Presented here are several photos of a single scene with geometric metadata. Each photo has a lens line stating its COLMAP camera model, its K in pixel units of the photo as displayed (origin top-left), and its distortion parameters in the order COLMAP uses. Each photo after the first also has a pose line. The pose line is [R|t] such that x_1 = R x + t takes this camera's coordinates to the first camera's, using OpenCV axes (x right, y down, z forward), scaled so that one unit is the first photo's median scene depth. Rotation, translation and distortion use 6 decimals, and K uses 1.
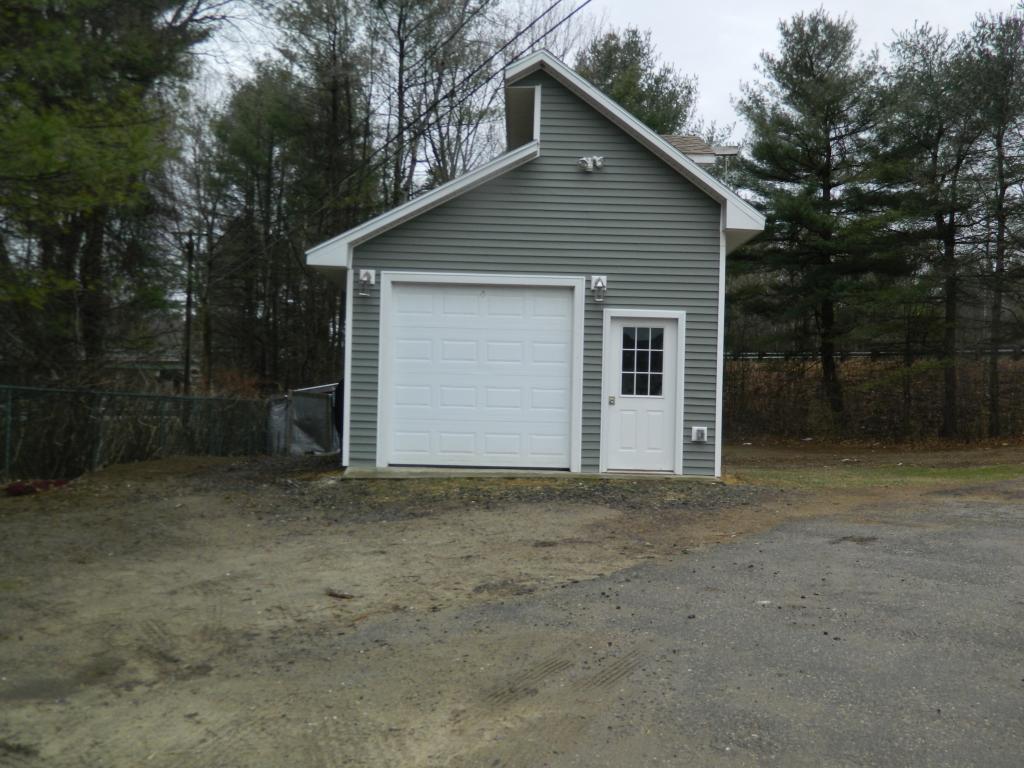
lens RADIAL K [[1052.7, 0, 512.0], [0, 1052.7, 384.0], [0, 0, 1]] dist [-0.006071, -0.004599]
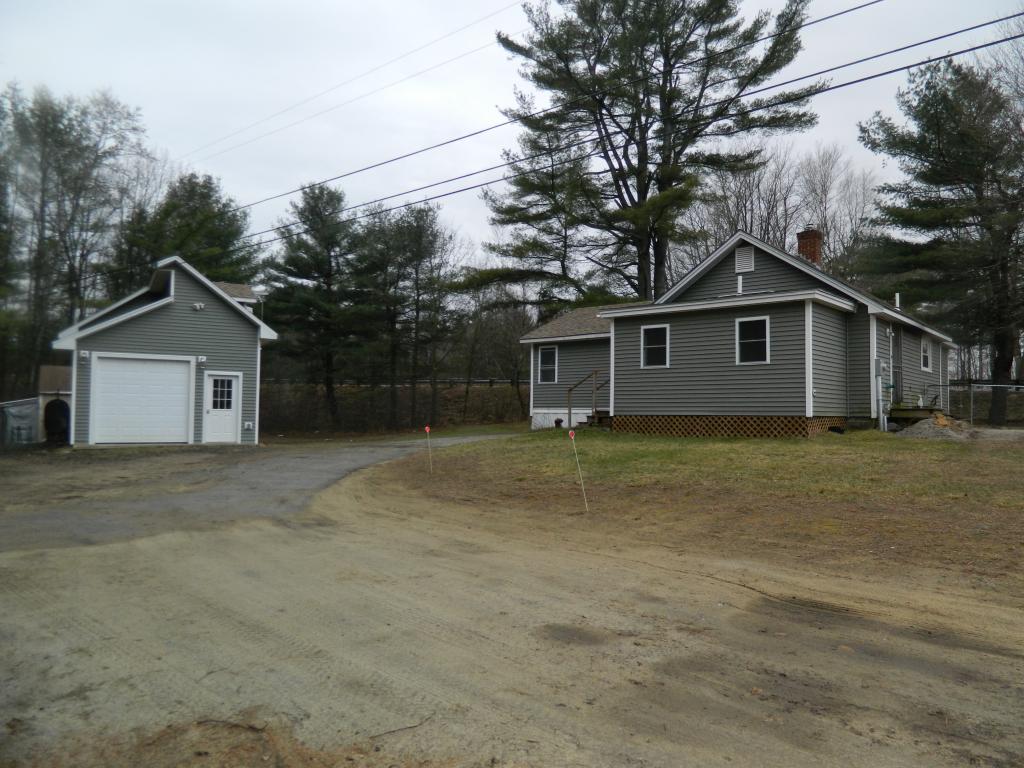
lens RADIAL K [[753.0, 0, 512.0], [0, 753.0, 384.0], [0, 0, 1]] dist [-0.006756, -0.001277]
pose [[0.873961, 0.005625, 0.485963, -0.115807], [0.001947, 0.999884, -0.015074, -0.017293], [-0.485991, 0.014120, 0.873850, -0.705128]]
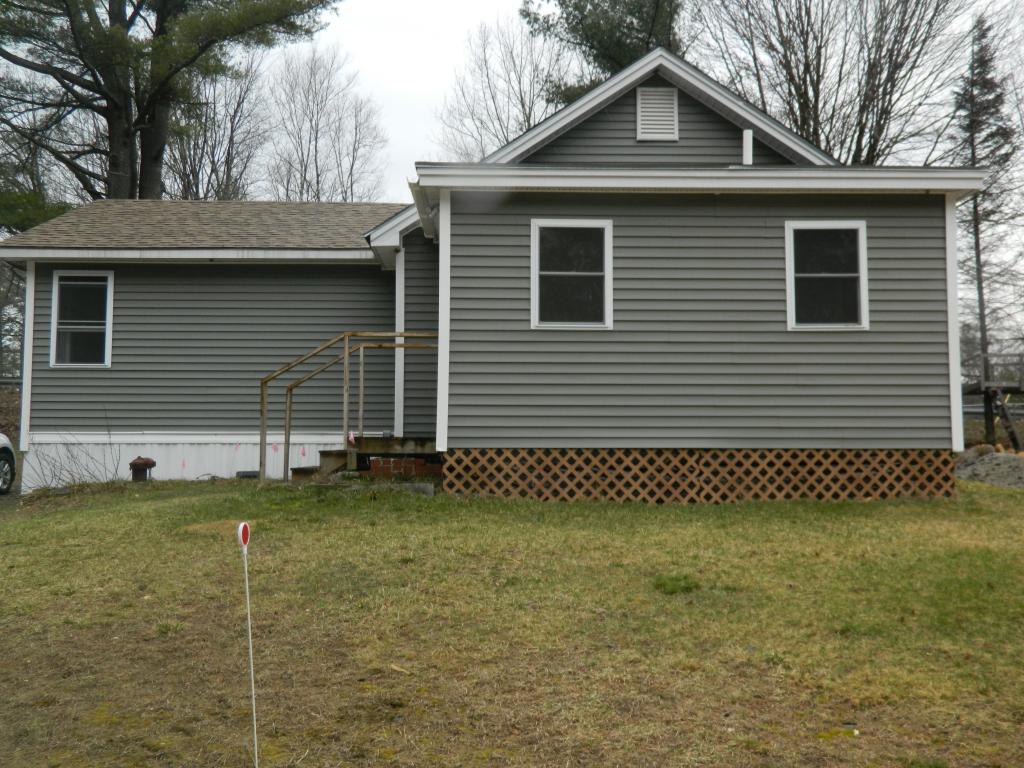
lens RADIAL K [[1052.7, 0, 512.0], [0, 1052.7, 384.0], [0, 0, 1]] dist [-0.006071, -0.004599]
pose [[0.336160, 0.039262, 0.940986, 0.174361], [-0.013216, 0.999229, -0.036971, 0.014017], [-0.941712, -0.000008, 0.336420, 0.725065]]
